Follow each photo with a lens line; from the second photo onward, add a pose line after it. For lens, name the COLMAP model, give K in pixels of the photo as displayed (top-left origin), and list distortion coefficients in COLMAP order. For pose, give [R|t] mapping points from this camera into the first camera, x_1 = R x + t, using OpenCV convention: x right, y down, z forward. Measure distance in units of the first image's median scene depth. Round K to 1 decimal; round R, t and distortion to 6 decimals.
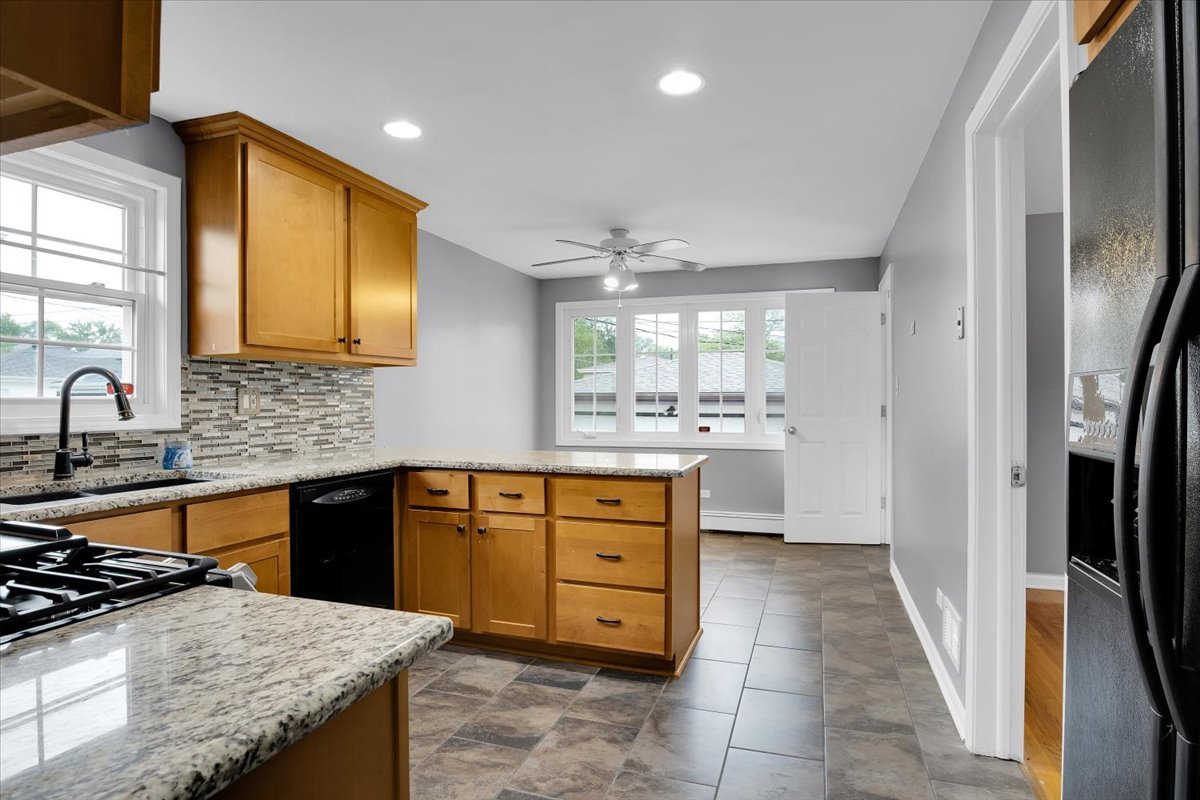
lens RADIAL K [[643.5, 0, 600.0], [0, 643.5, 400.0], [0, 0, 1]] dist [-0.075891, 0.000077]
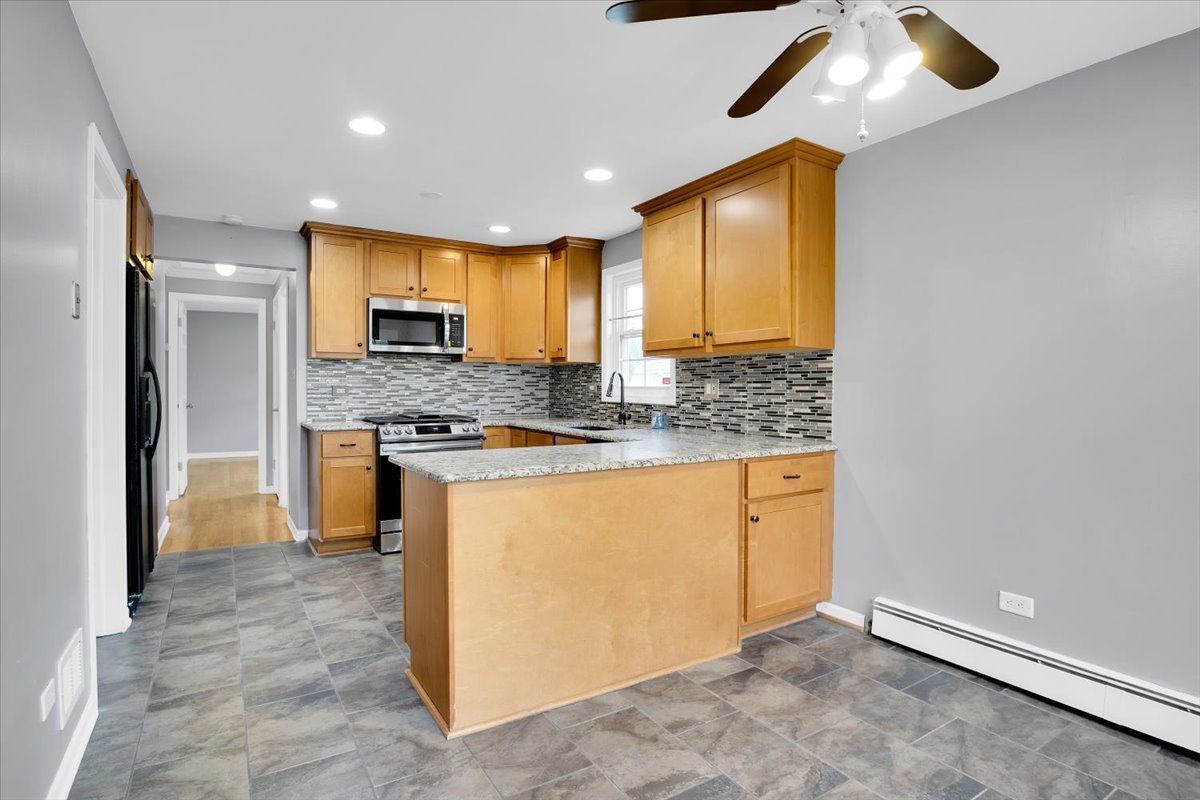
lens RADIAL K [[585.4, 0, 594.3], [0, 585.4, 393.9], [0, 0, 1]] dist [-0.059055, 0.000355]
pose [[-0.636583, 0.009515, -0.771149, 0.605757], [-0.002065, 0.999899, 0.014042, -0.003940], [0.771205, 0.010532, -0.636500, 1.764987]]
